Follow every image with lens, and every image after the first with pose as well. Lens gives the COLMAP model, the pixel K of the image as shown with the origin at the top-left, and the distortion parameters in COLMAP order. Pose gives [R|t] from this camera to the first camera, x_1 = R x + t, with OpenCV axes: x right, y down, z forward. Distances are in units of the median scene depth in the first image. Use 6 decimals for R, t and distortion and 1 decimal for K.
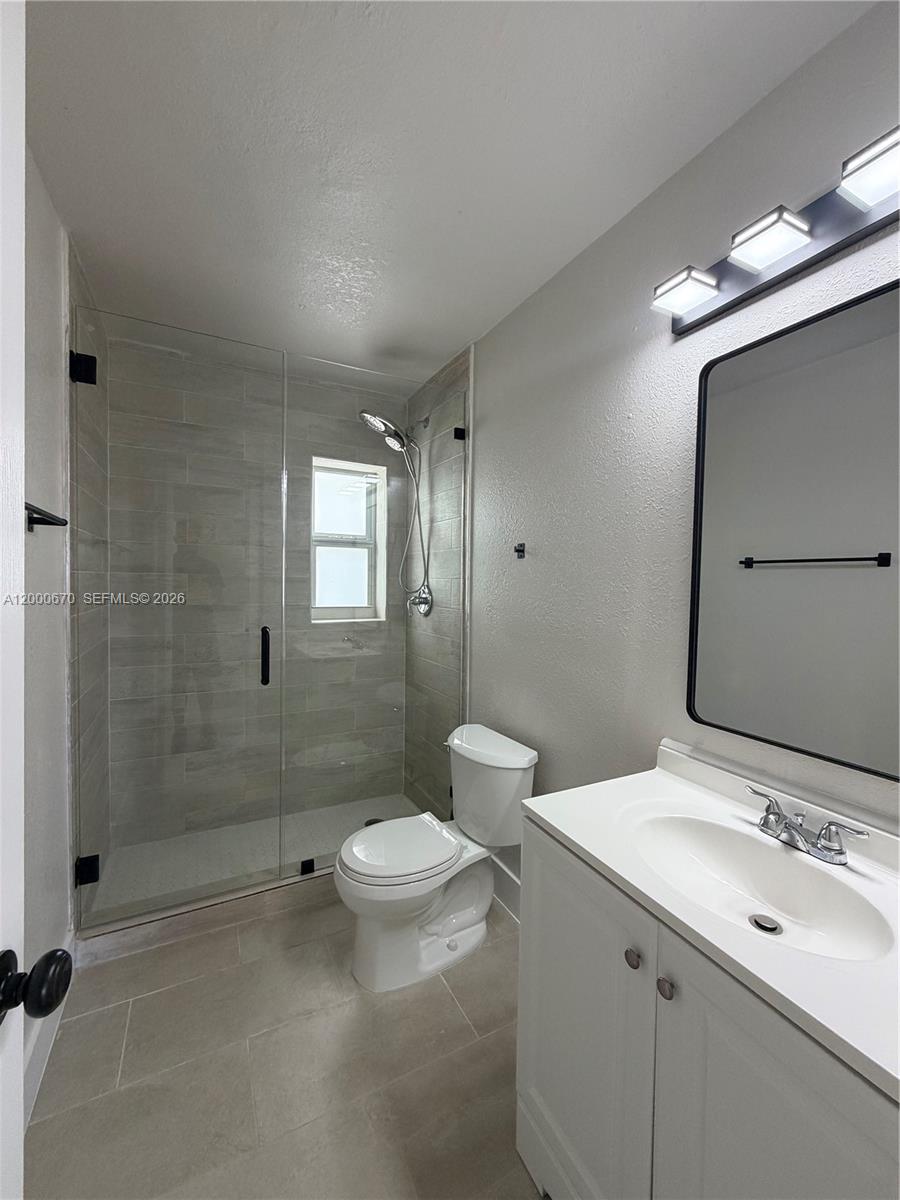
lens RADIAL K [[478.3, 0, 450.0], [0, 478.3, 600.0], [0, 0, 1]] dist [0.002768, -0.000144]
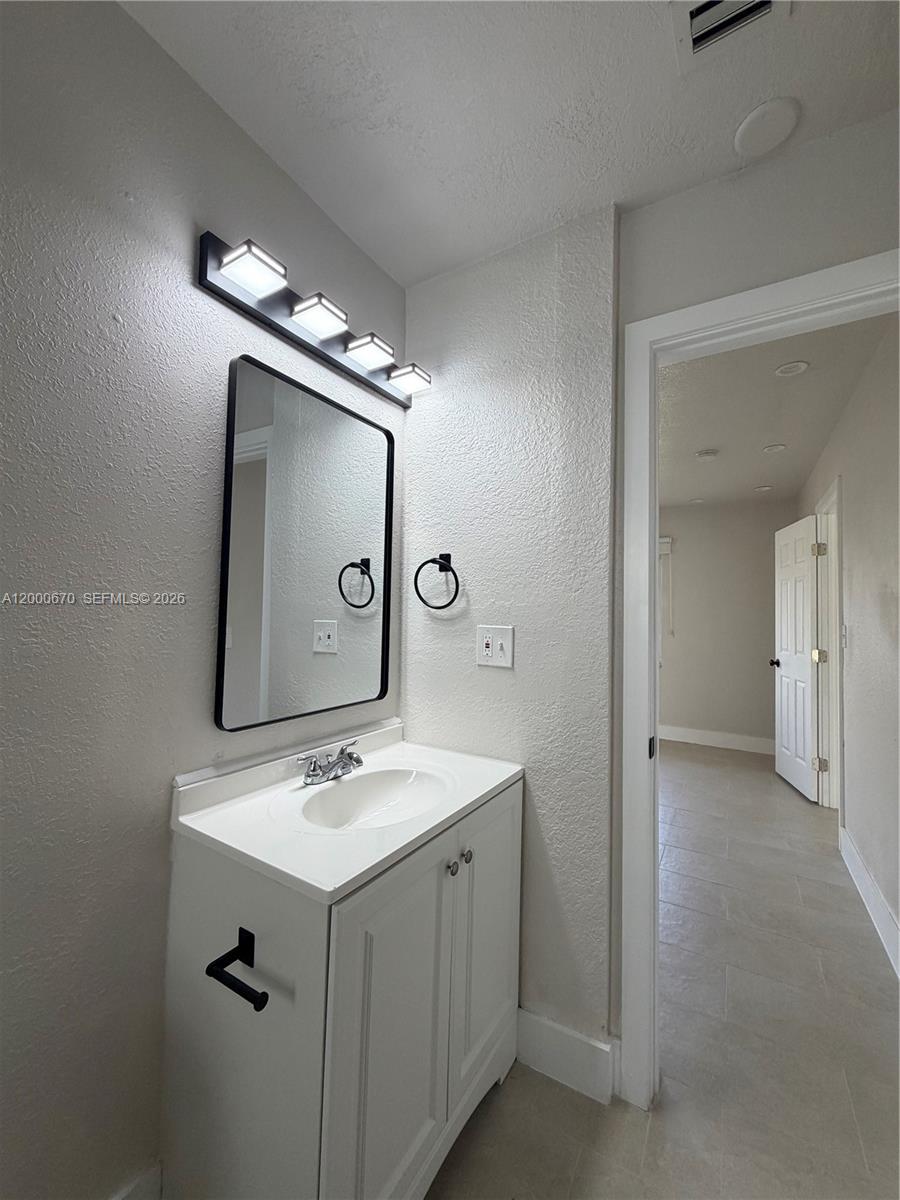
lens RADIAL K [[478.3, 0, 450.0], [0, 478.3, 600.0], [0, 0, 1]] dist [0.002768, -0.000144]
pose [[-0.524071, -0.008939, 0.851627, -0.652795], [0.000390, 0.999942, 0.010735, -0.013008], [-0.851674, 0.005958, -0.524038, 1.498482]]
